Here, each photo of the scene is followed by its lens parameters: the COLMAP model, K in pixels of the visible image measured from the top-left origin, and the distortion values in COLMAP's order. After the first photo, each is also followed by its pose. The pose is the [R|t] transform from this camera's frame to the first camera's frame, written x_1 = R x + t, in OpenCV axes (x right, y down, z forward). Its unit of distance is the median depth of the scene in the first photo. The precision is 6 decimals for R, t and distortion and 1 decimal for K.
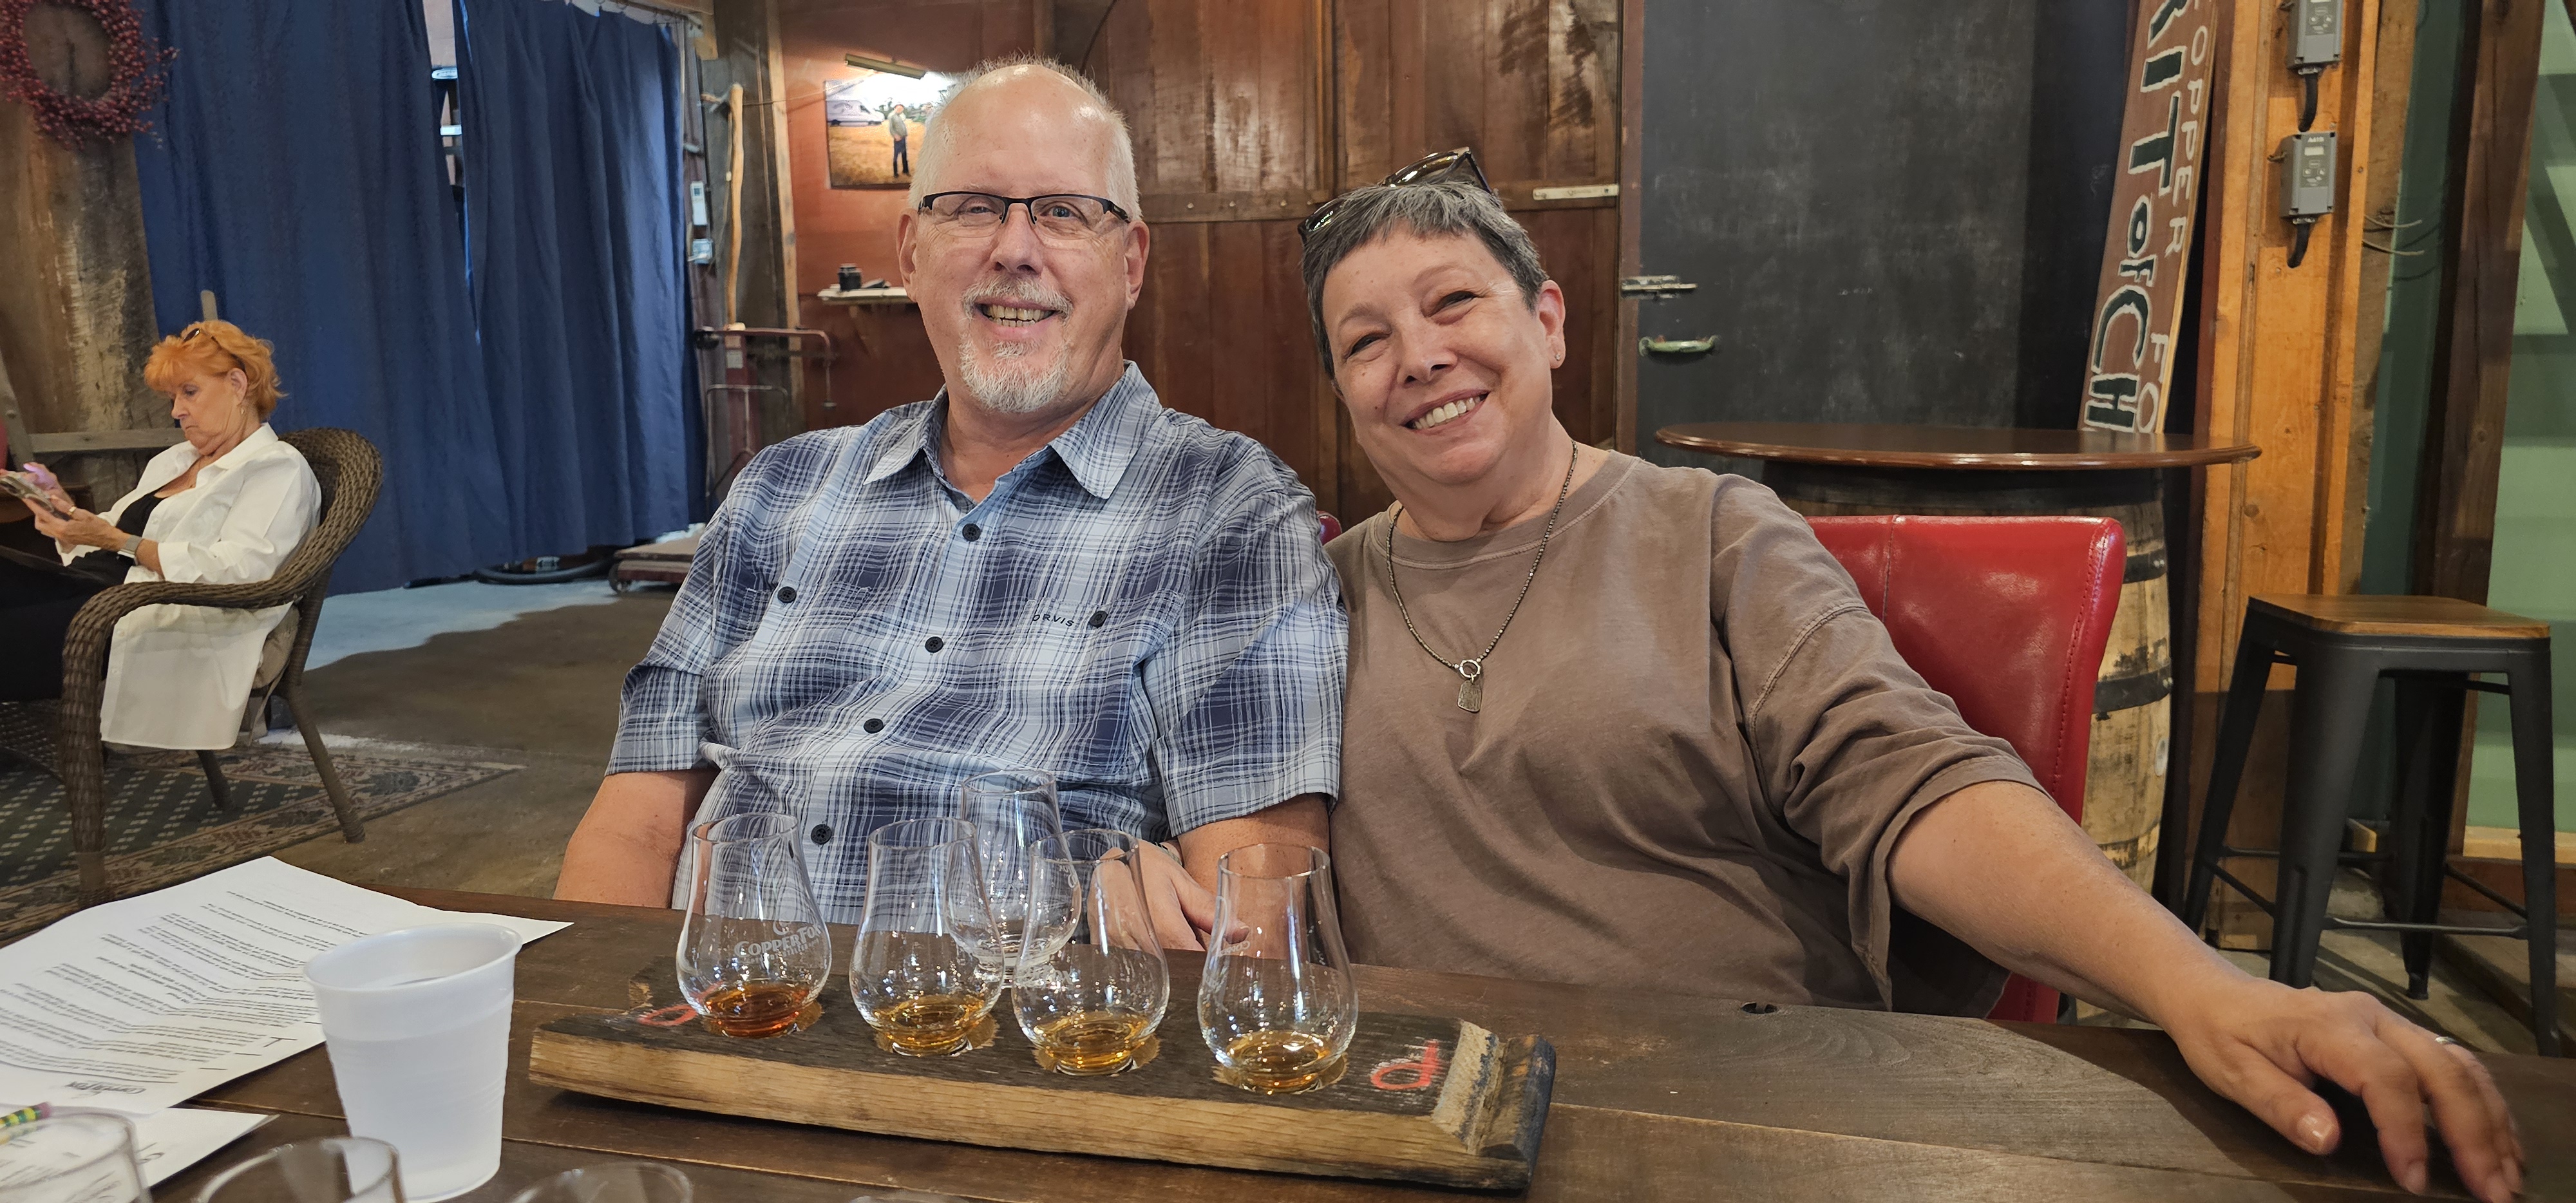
lens RADIAL K [[1921.7, 0, 1288.0], [0, 1921.7, 601.5], [0, 0, 1]] dist [-0.006798, -0.002078]
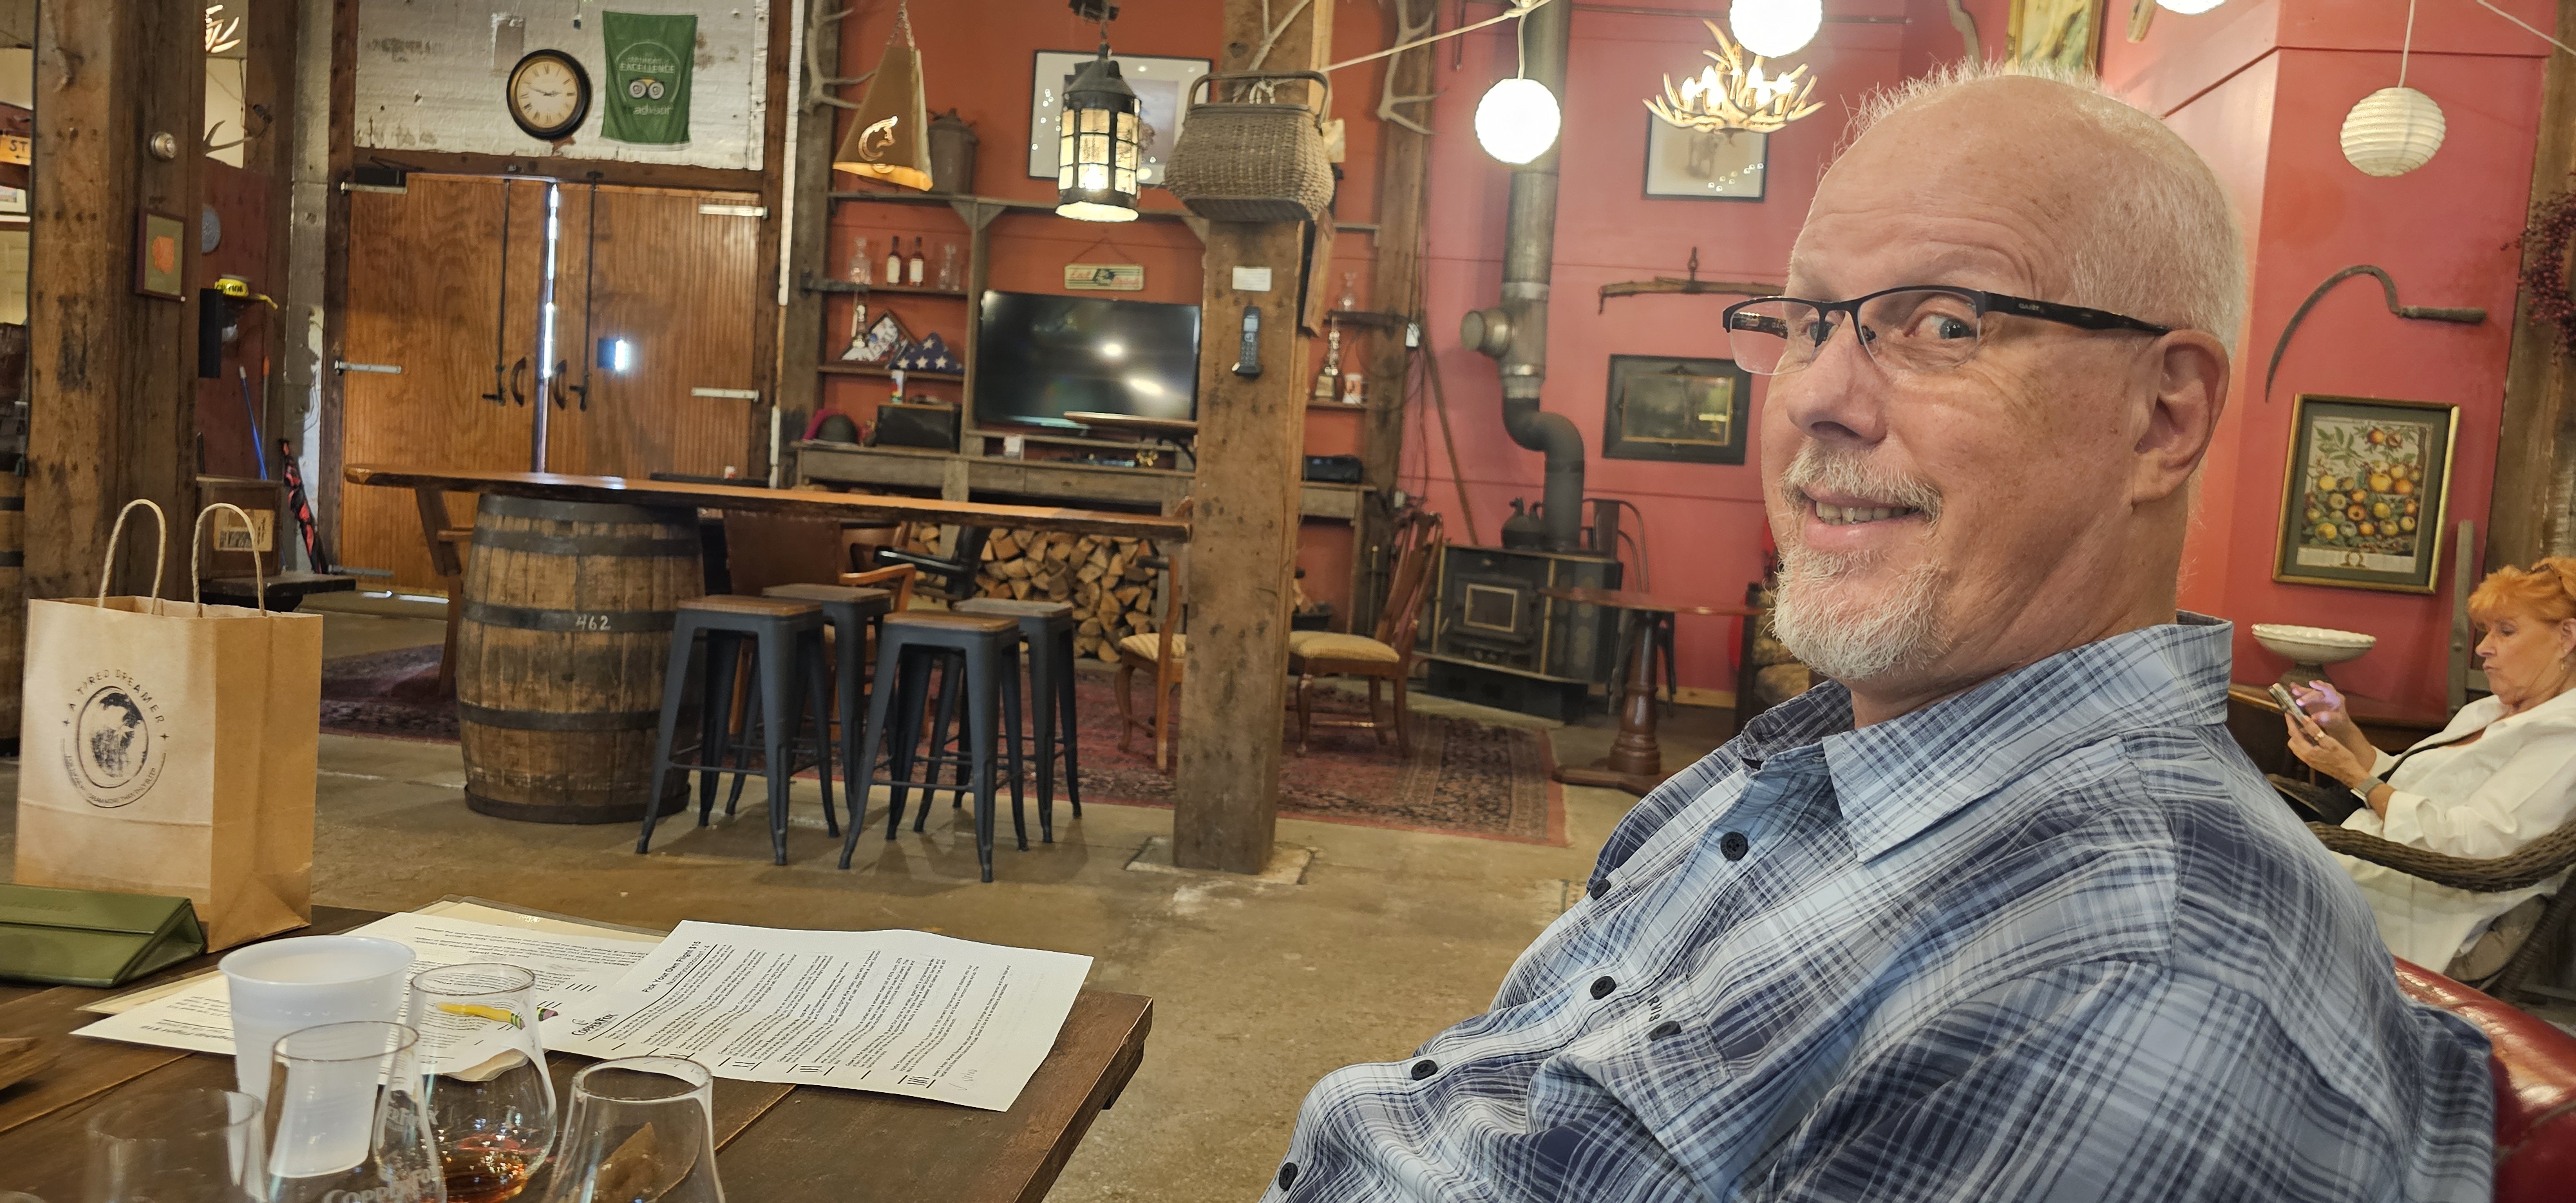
lens RADIAL K [[1921.7, 0, 1288.0], [0, 1921.7, 601.5], [0, 0, 1]] dist [-0.006798, -0.002078]
pose [[0.185038, 0.102019, -0.977422, 0.398748], [-0.229725, 0.971531, 0.057915, -0.113912], [0.955504, 0.213821, 0.203207, 0.710156]]
